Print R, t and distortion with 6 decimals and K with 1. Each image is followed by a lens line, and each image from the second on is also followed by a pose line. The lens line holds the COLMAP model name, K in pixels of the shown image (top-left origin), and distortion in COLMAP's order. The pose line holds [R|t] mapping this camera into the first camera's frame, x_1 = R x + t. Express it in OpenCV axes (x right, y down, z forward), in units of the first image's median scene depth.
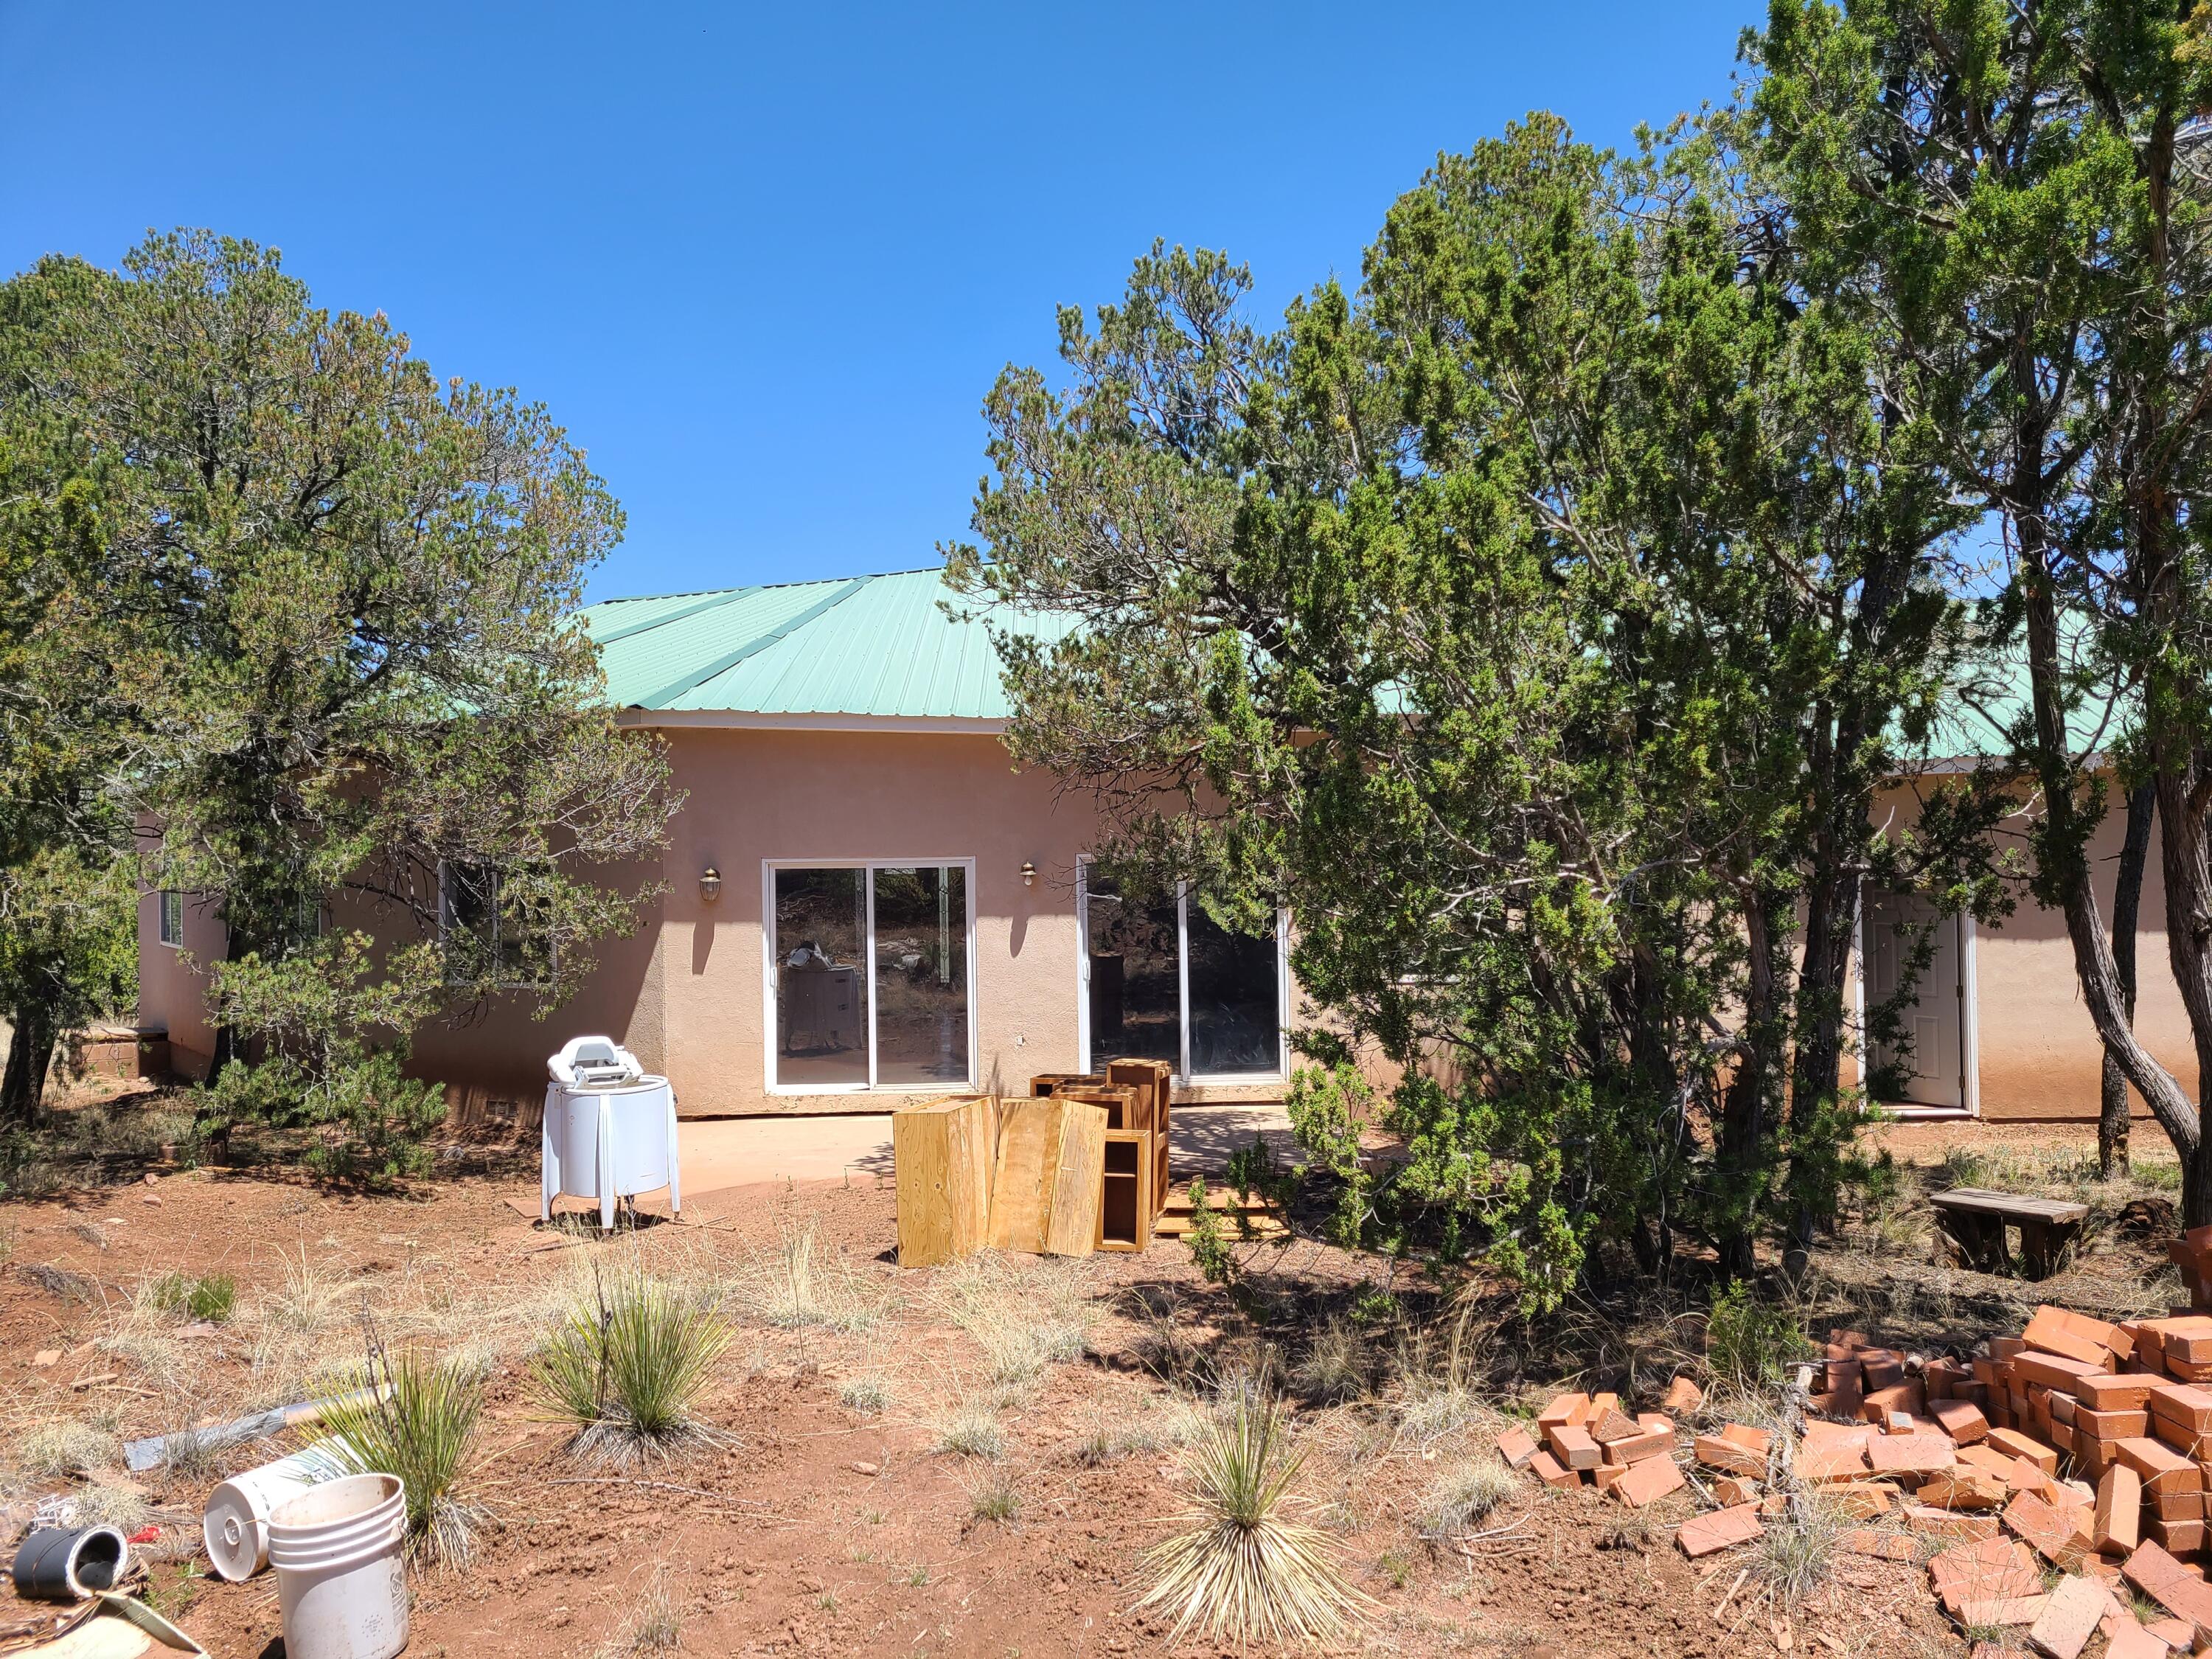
lens RADIAL K [[1679.9, 0, 1096.4], [0, 1679.9, 843.4], [0, 0, 1]] dist [0.046233, -0.002974]
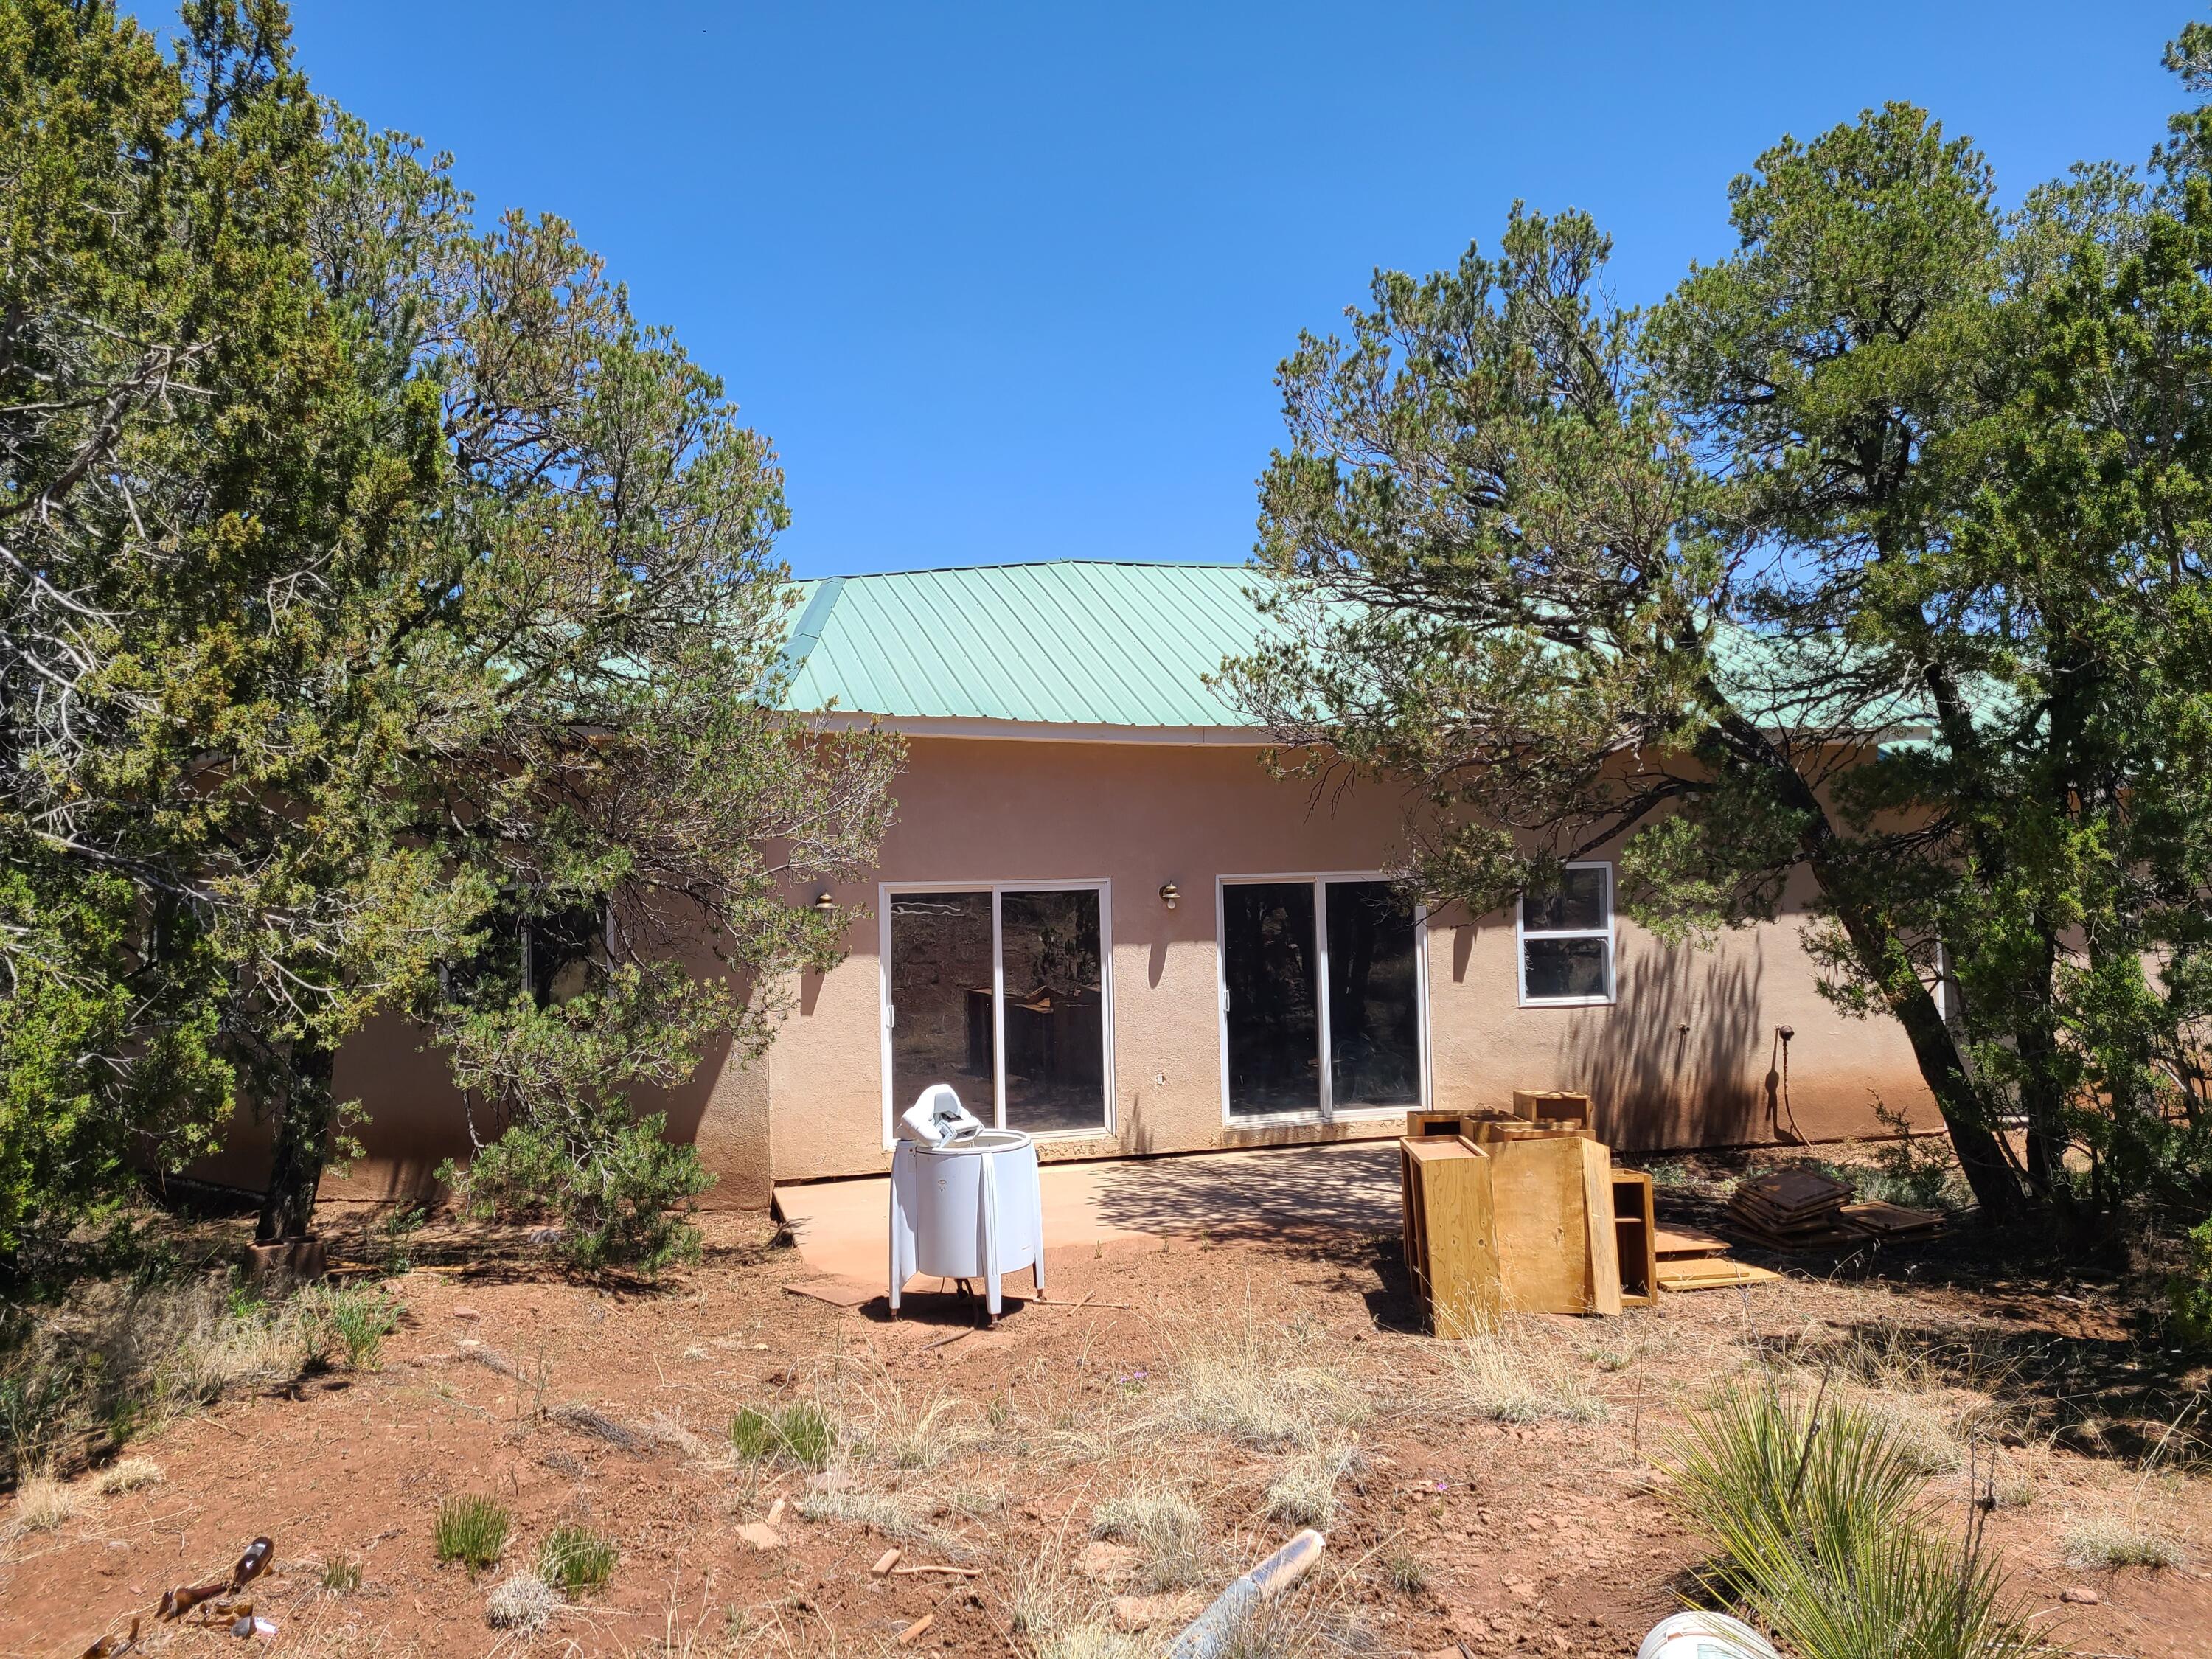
lens RADIAL K [[1679.9, 0, 1096.4], [0, 1679.9, 843.4], [0, 0, 1]] dist [0.046233, -0.002974]
pose [[0.978312, 0.000220, 0.207137, -0.276282], [0.004623, 0.999727, -0.022895, 0.009943], [-0.207085, 0.023356, 0.978044, 0.107706]]
